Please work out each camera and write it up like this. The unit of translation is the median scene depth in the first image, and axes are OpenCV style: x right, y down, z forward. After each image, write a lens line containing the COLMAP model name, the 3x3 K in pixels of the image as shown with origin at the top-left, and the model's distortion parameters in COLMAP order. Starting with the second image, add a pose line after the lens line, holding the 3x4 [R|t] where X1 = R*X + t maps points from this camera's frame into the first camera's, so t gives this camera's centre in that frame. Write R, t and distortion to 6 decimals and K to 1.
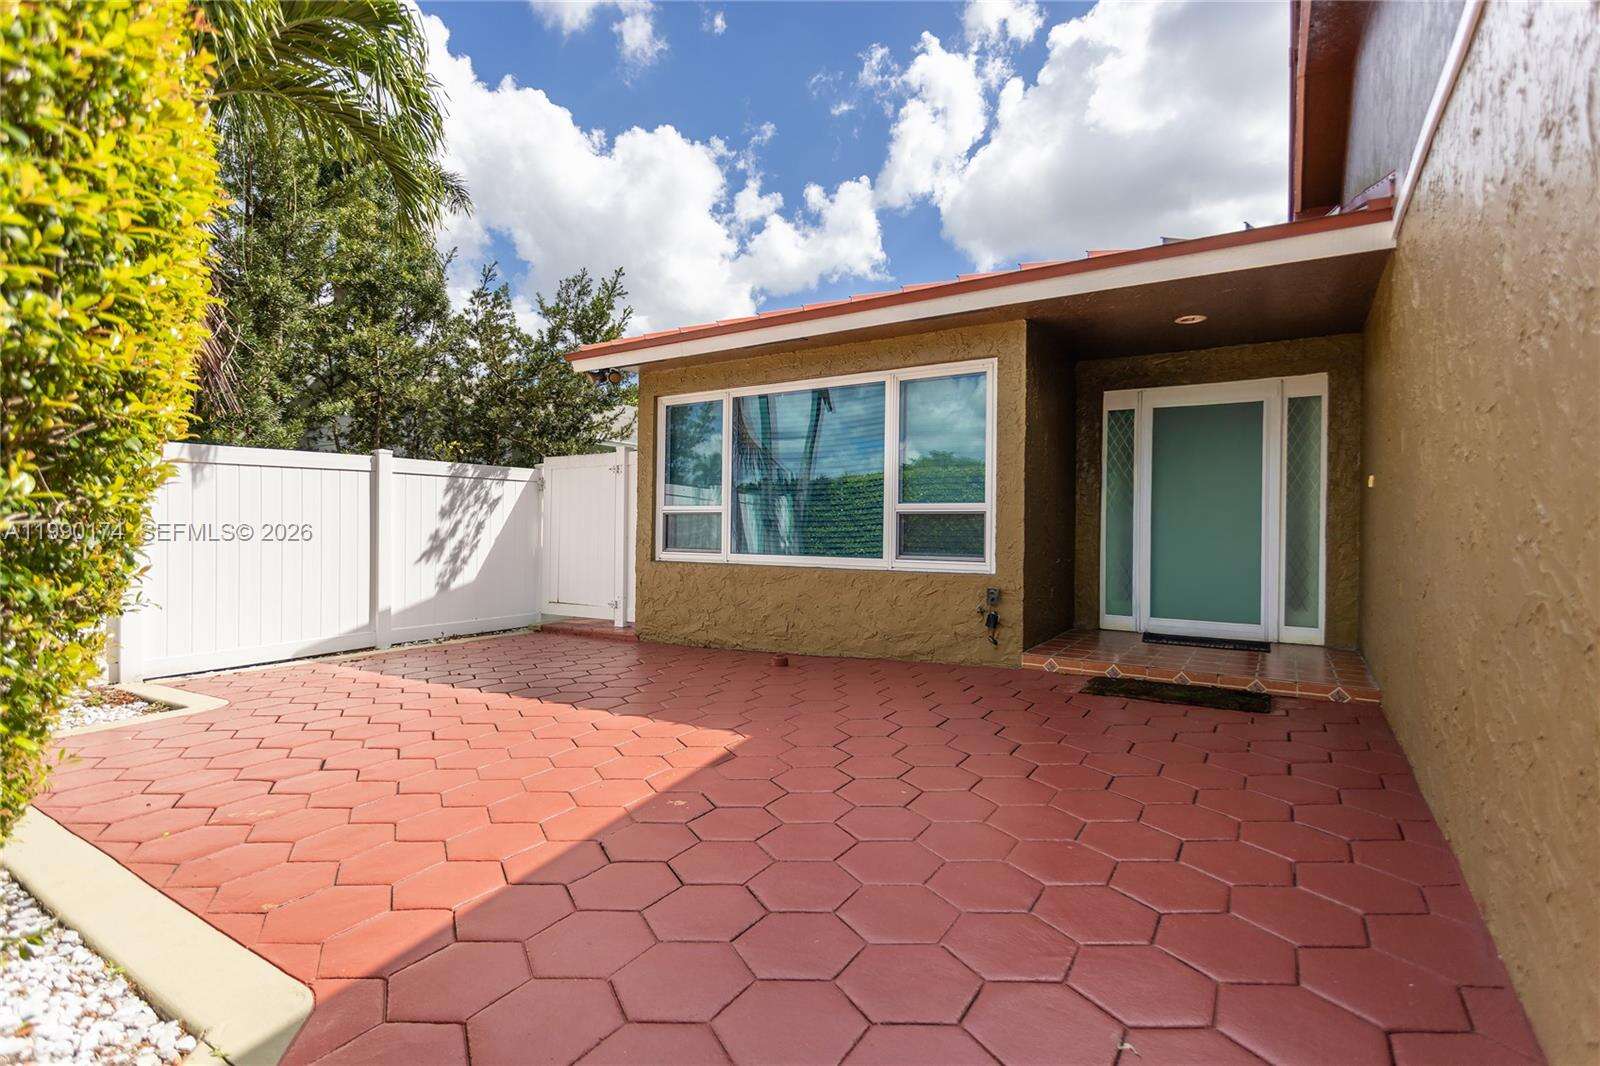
lens RADIAL K [[741.6, 0, 800.0], [0, 741.6, 533.0], [0, 0, 1]] dist [0.001144, 0.000128]
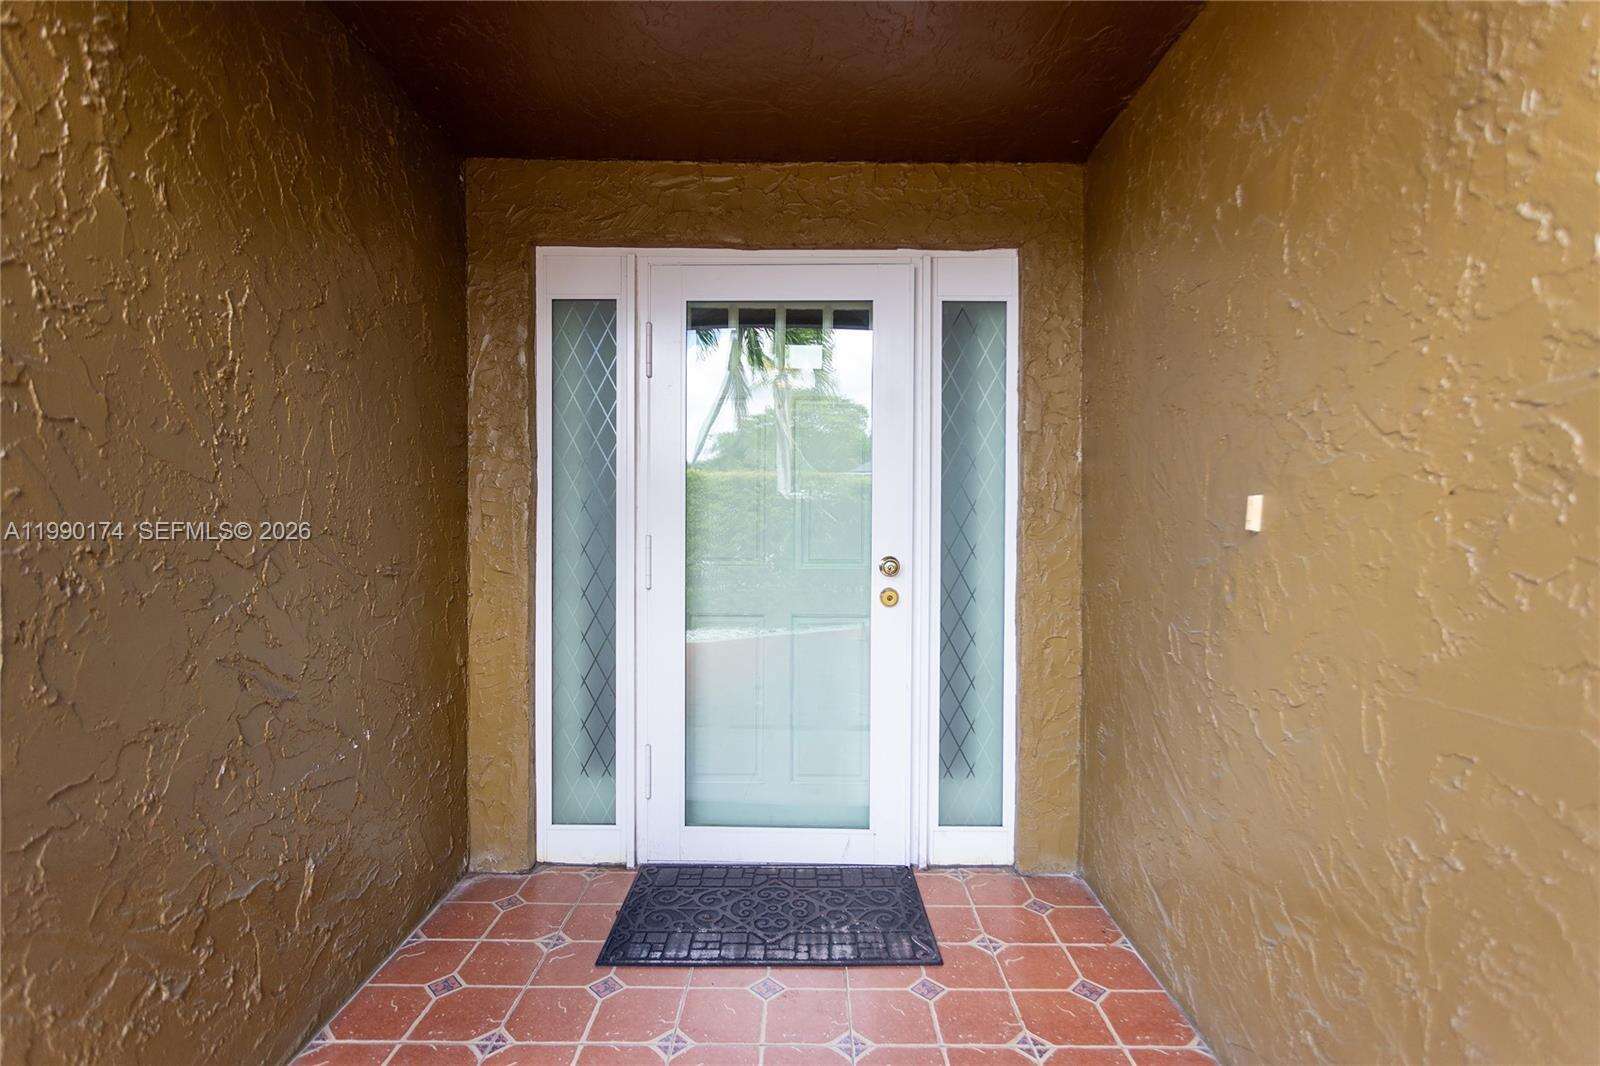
lens RADIAL K [[741.6, 0, 800.0], [0, 741.6, 533.0], [0, 0, 1]] dist [0.001144, 0.000128]
pose [[0.847293, -0.015069, 0.530913, 0.353722], [0.007748, 0.999842, 0.016013, -0.053946], [-0.531070, -0.009454, 0.847275, 0.670343]]
